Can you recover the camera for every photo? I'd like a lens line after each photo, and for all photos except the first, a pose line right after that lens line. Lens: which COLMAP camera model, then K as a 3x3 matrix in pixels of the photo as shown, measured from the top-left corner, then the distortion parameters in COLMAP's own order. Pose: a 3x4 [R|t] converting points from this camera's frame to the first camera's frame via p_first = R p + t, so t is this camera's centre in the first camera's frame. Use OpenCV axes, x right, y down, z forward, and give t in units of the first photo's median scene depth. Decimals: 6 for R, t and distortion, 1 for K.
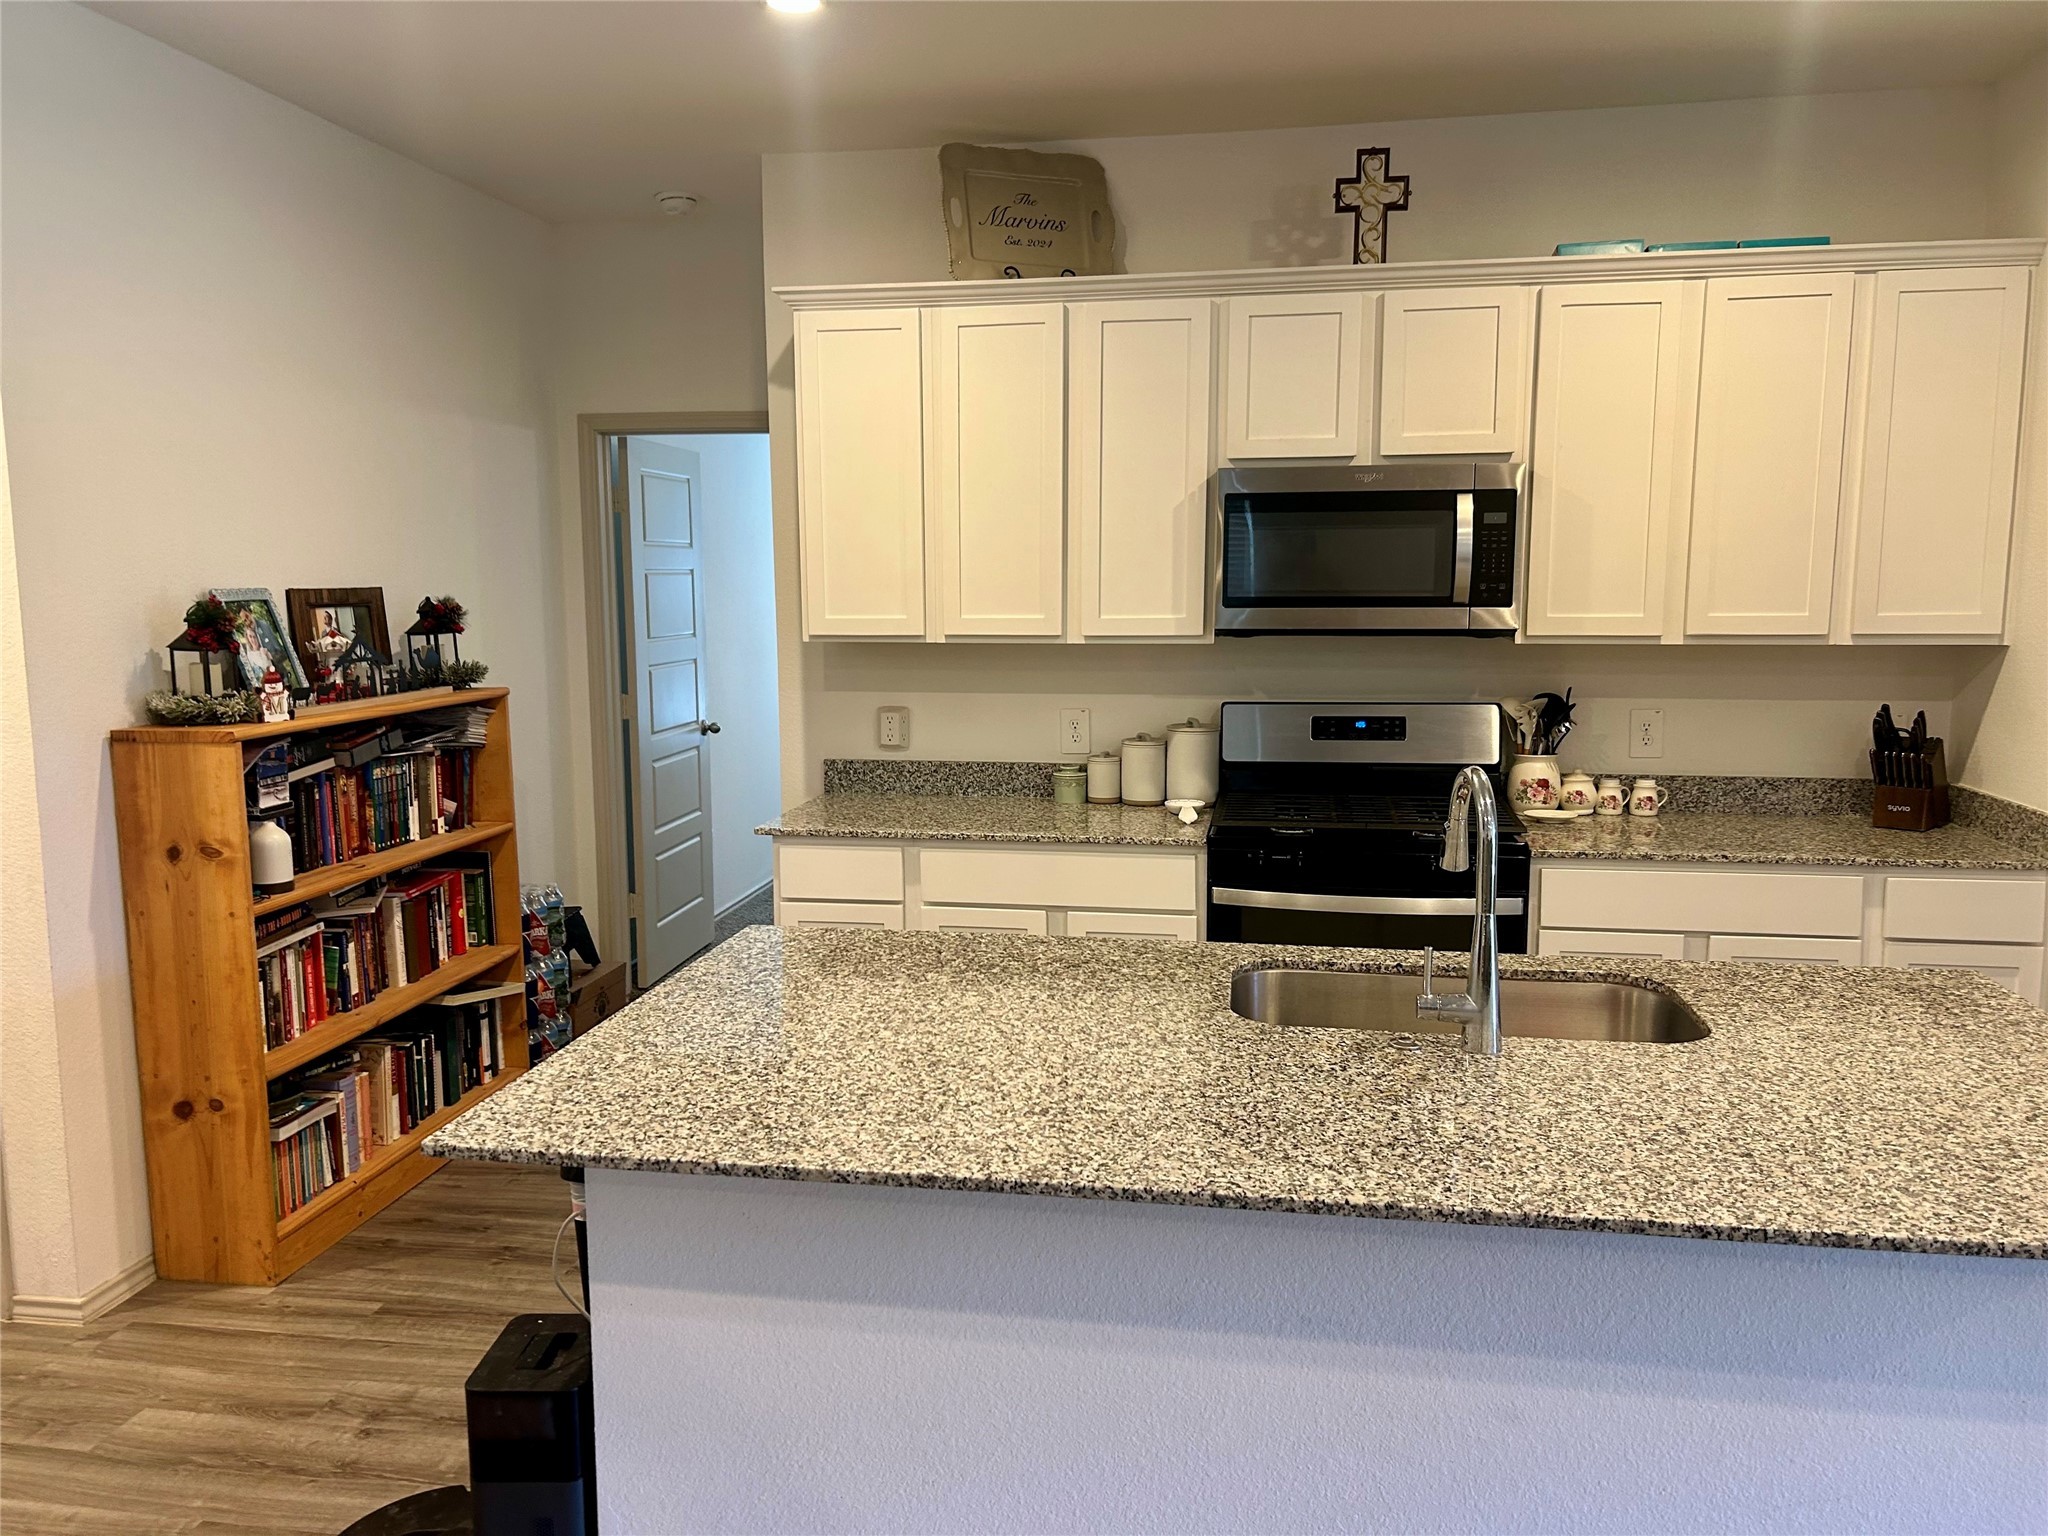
lens RADIAL K [[1534.7, 0, 1034.9], [0, 1534.7, 776.5], [0, 0, 1]] dist [0.042009, -0.040535]
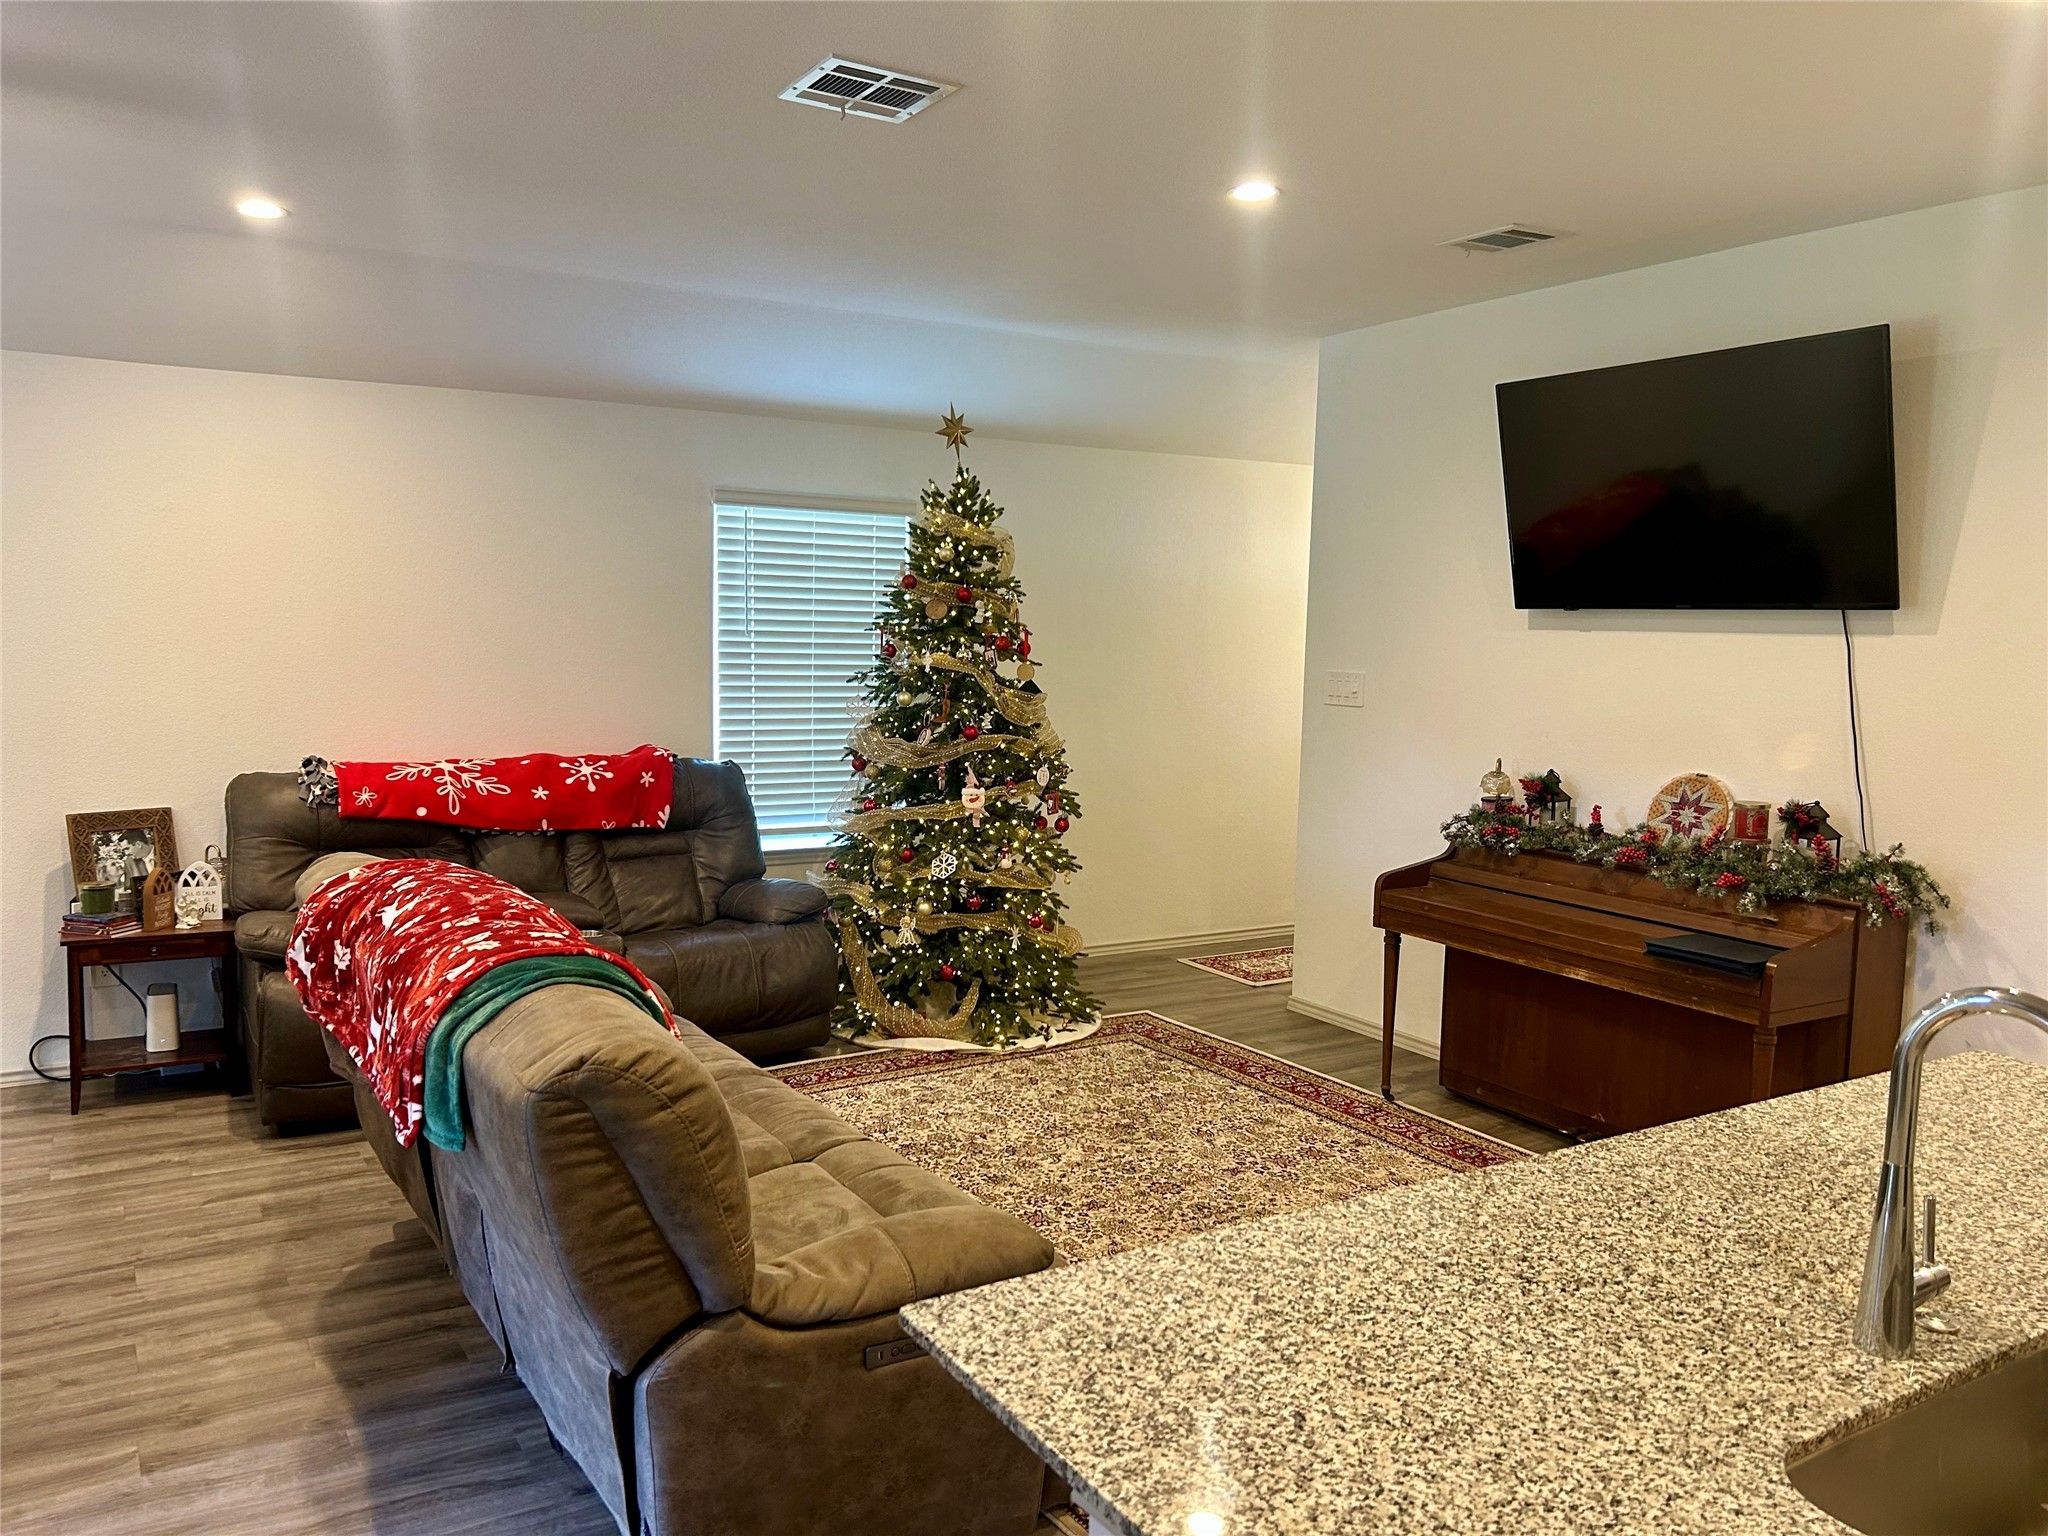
lens RADIAL K [[1534.7, 0, 1036.2], [0, 1534.7, 779.8], [0, 0, 1]] dist [0.042009, -0.040535]
pose [[-0.751114, 0.057768, -0.657640, 0.600219], [-0.108315, 0.971881, 0.209081, -0.109994], [0.651227, 0.228276, -0.723736, 0.687317]]
